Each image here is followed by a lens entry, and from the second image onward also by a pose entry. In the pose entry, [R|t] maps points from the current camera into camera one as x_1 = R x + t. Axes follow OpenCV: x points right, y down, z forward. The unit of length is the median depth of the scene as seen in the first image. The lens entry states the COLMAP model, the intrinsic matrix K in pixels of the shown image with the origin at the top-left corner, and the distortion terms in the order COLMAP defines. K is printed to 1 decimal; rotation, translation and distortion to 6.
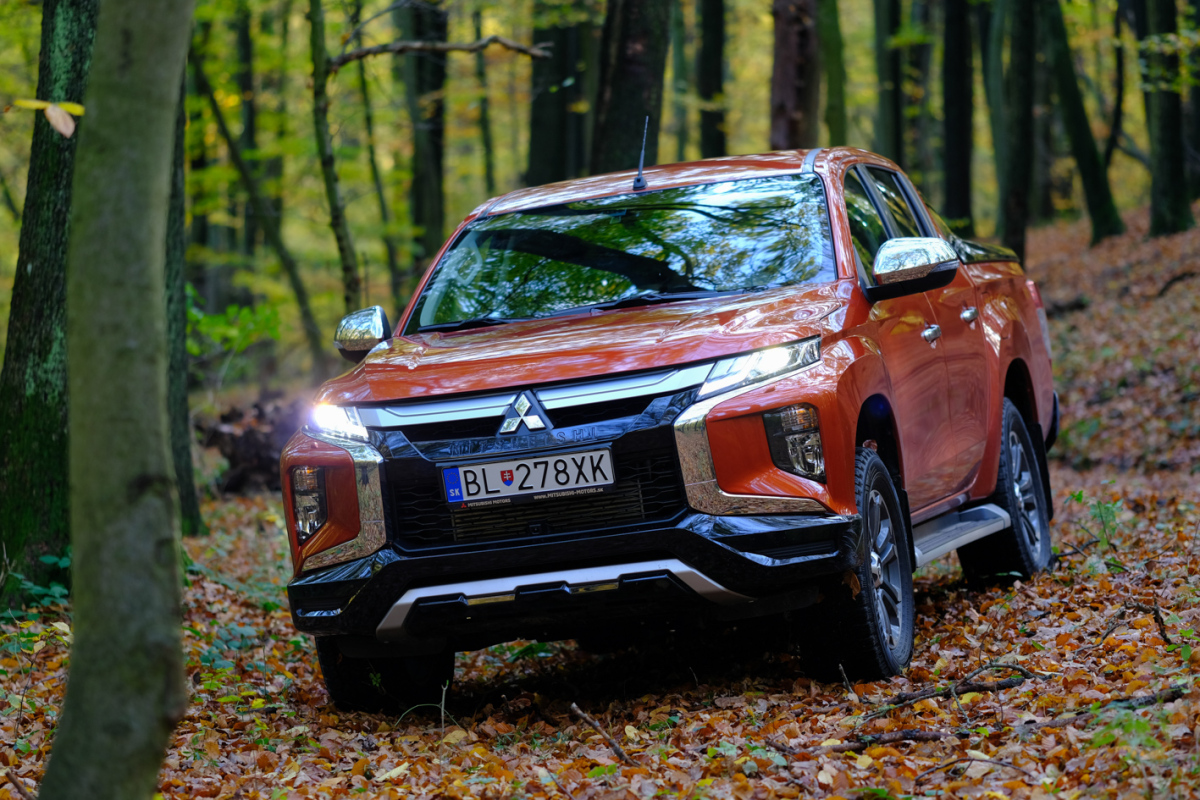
lens RADIAL K [[4618.3, 0, 550.0], [0, 4618.3, 399.5], [0, 0, 1]] dist [0.027786, 3.504897]
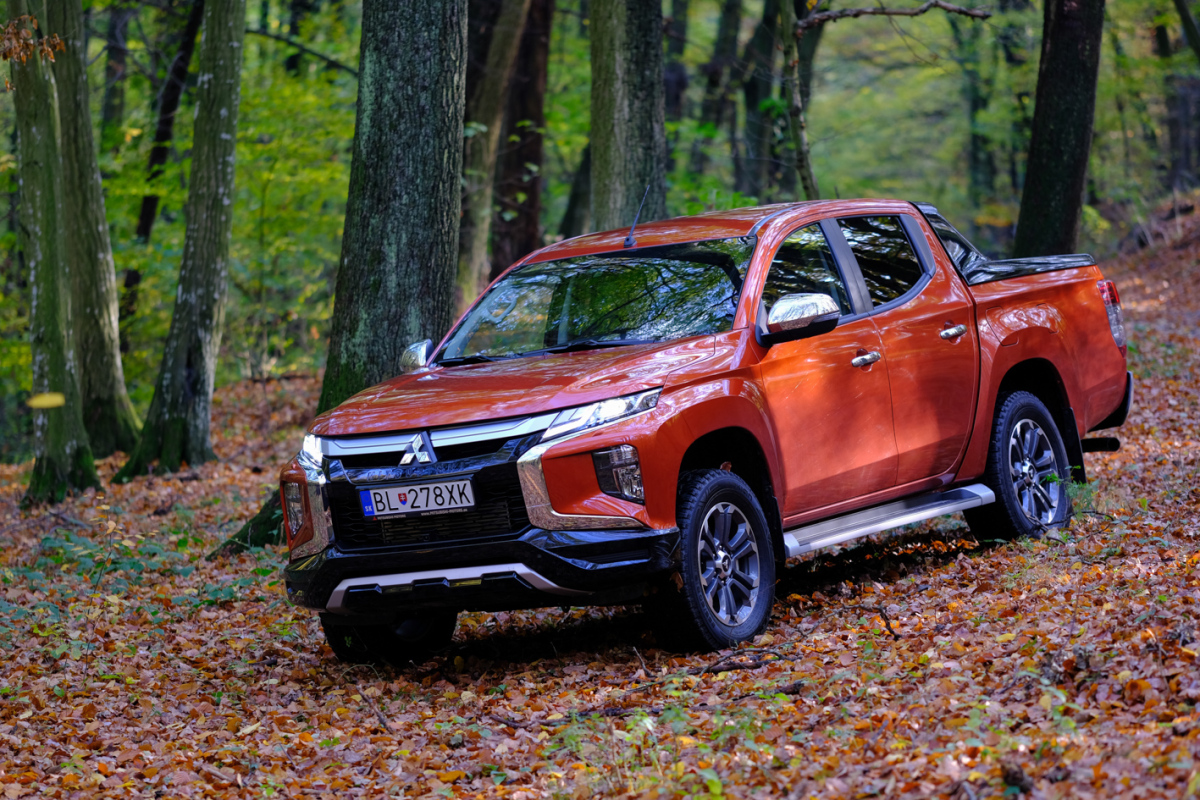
lens RADIAL K [[4618.3, 0, 550.0], [0, 4618.3, 399.5], [0, 0, 1]] dist [0.027786, 3.504897]
pose [[0.962529, 0.008581, -0.271043, 0.389364], [0.007272, 0.998323, 0.057431, -0.087089], [0.271082, -0.057250, 0.960852, -0.259148]]
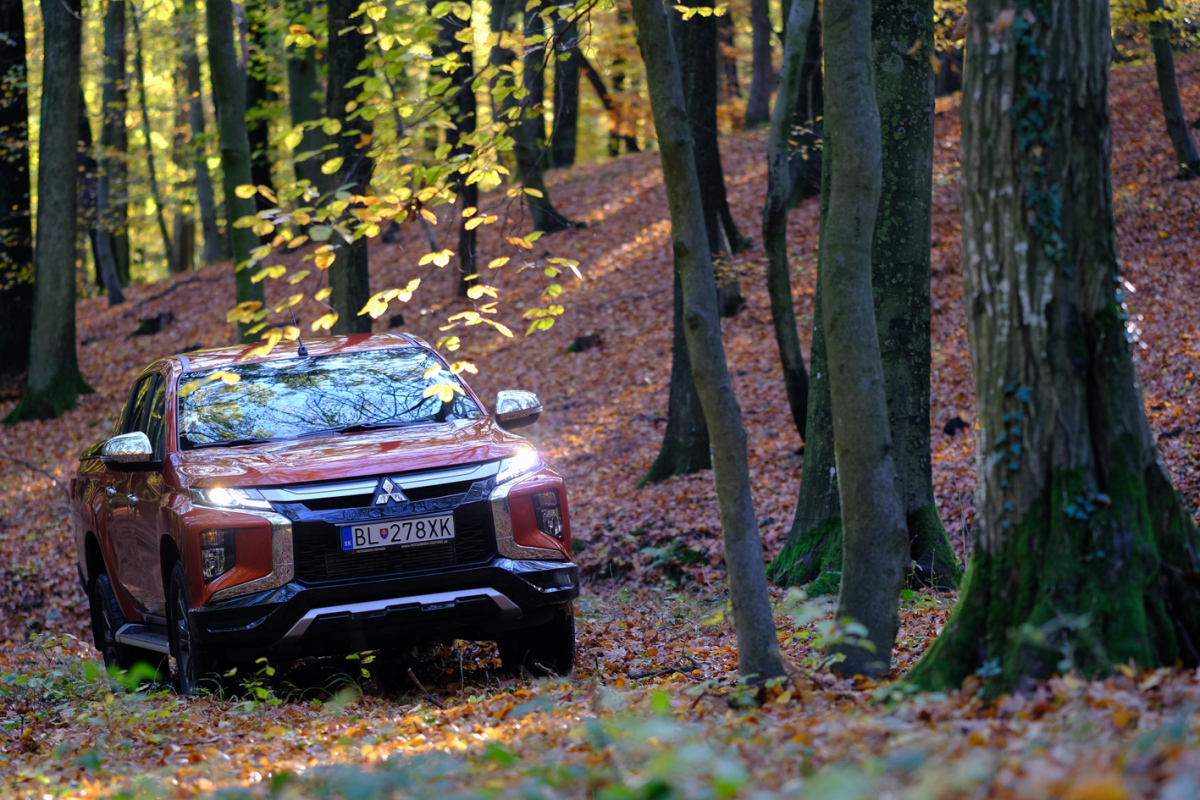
lens RADIAL K [[4618.3, 0, 550.0], [0, 4618.3, 399.5], [0, 0, 1]] dist [0.027786, 3.504897]
pose [[0.895072, 0.025633, 0.445184, -0.631724], [0.004917, 0.997718, -0.067335, 0.074909], [-0.445894, 0.062458, 0.892904, -0.372259]]
